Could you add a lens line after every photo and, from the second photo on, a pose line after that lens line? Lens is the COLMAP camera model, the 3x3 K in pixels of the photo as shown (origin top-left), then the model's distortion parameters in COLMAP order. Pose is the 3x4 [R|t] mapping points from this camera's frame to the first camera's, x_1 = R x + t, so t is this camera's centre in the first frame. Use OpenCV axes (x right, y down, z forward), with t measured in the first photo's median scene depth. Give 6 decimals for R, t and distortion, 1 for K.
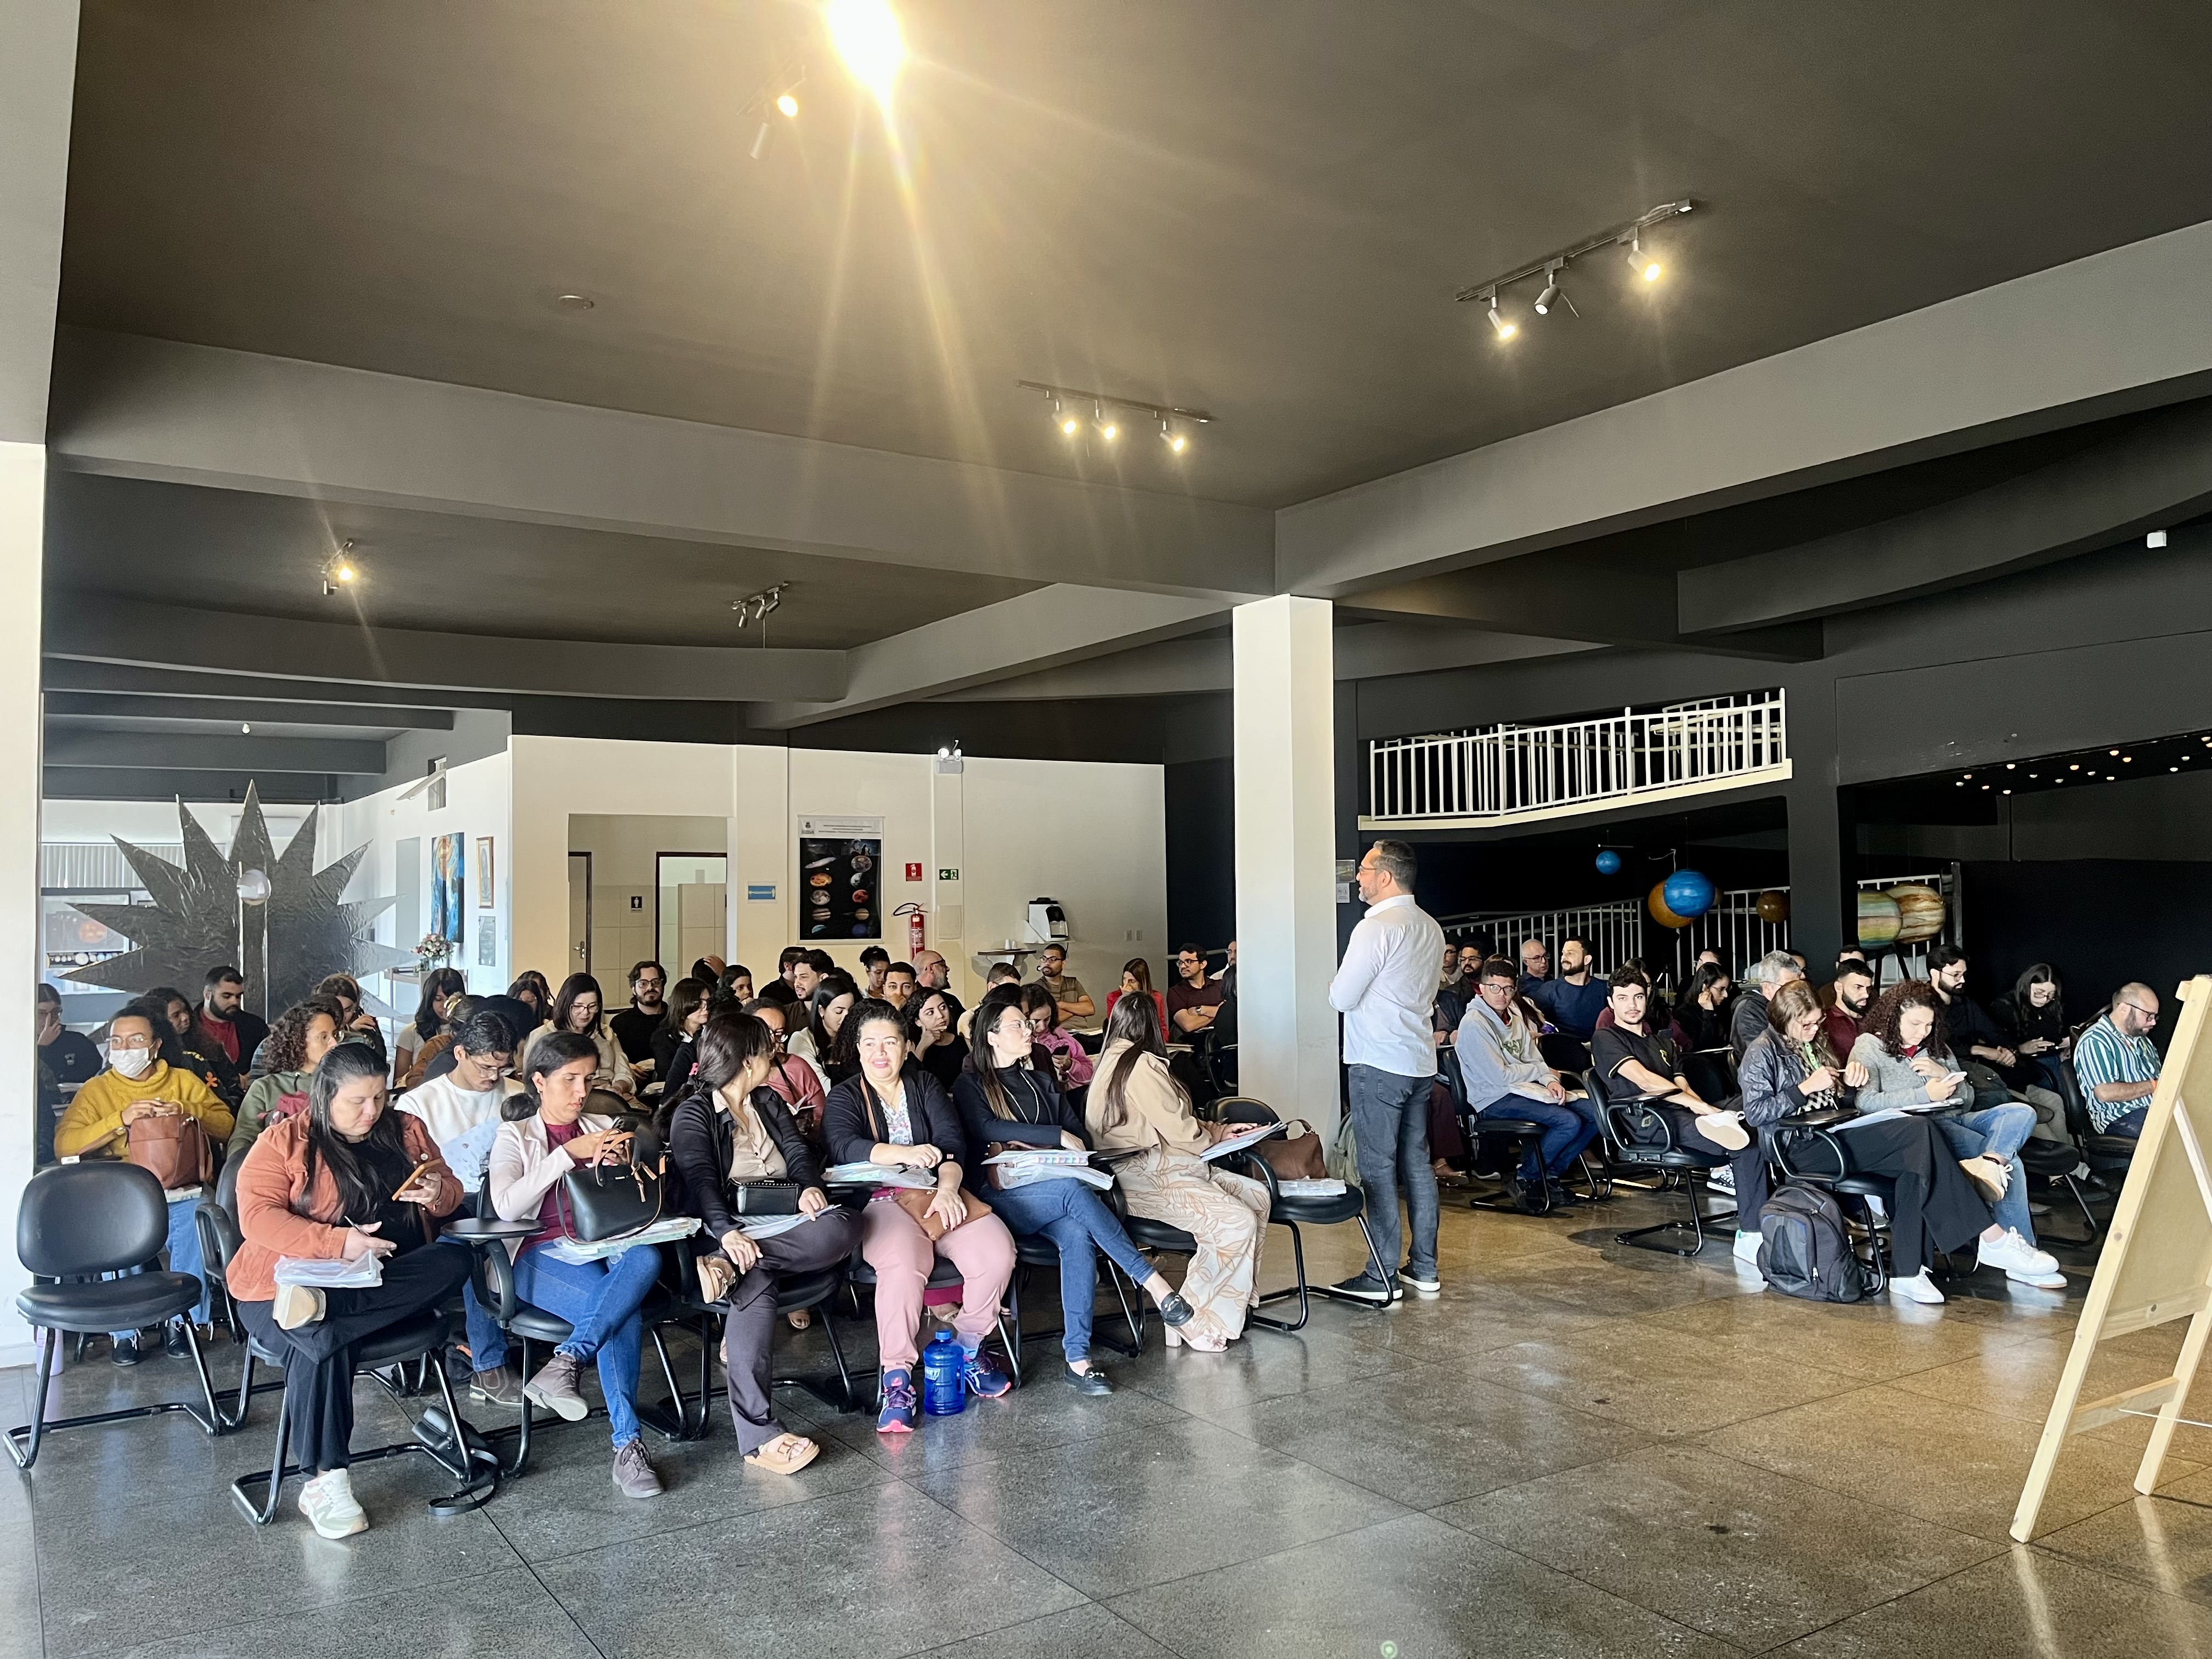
lens RADIAL K [[1662.1, 0, 1131.2], [0, 1662.1, 822.7], [0, 0, 1]] dist [0.091791, -0.119777]
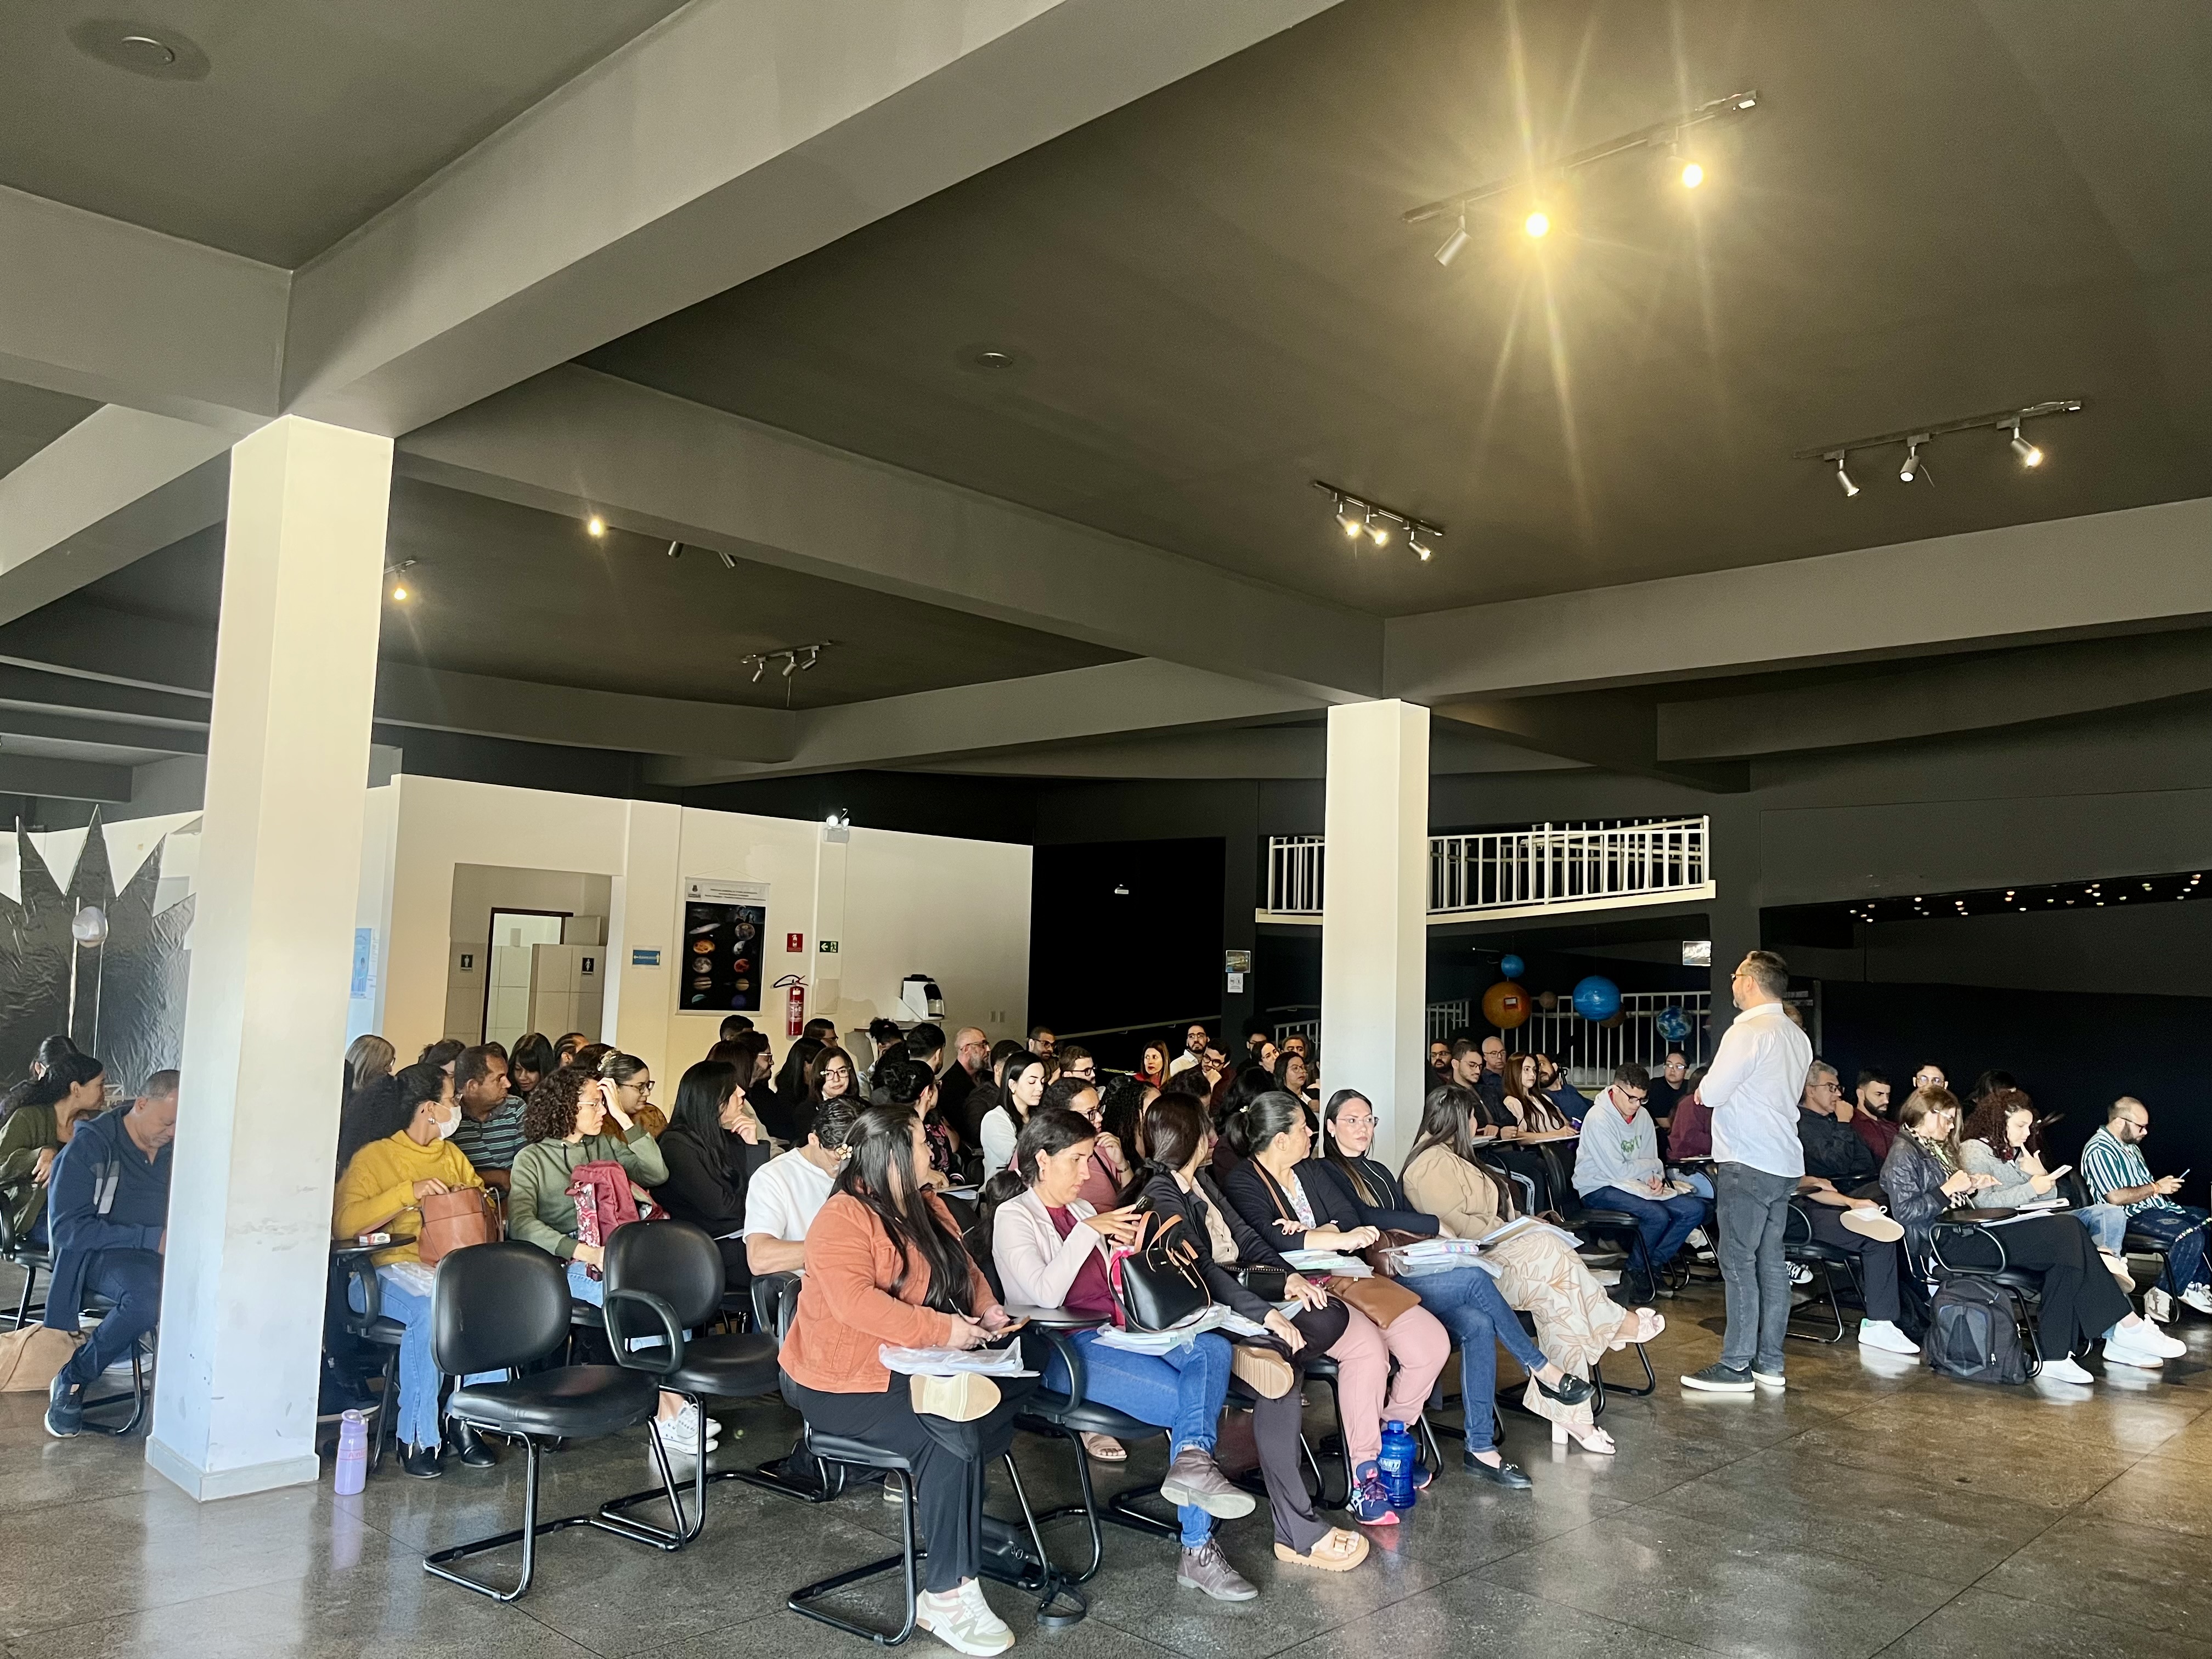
lens RADIAL K [[1662.1, 0, 1131.2], [0, 1662.1, 822.7], [0, 0, 1]] dist [0.091791, -0.119777]
pose [[0.972046, 0.063838, 0.225945, -0.192888], [-0.052689, 0.997093, -0.055045, 0.003951], [-0.228802, 0.041601, 0.972584, 0.018050]]
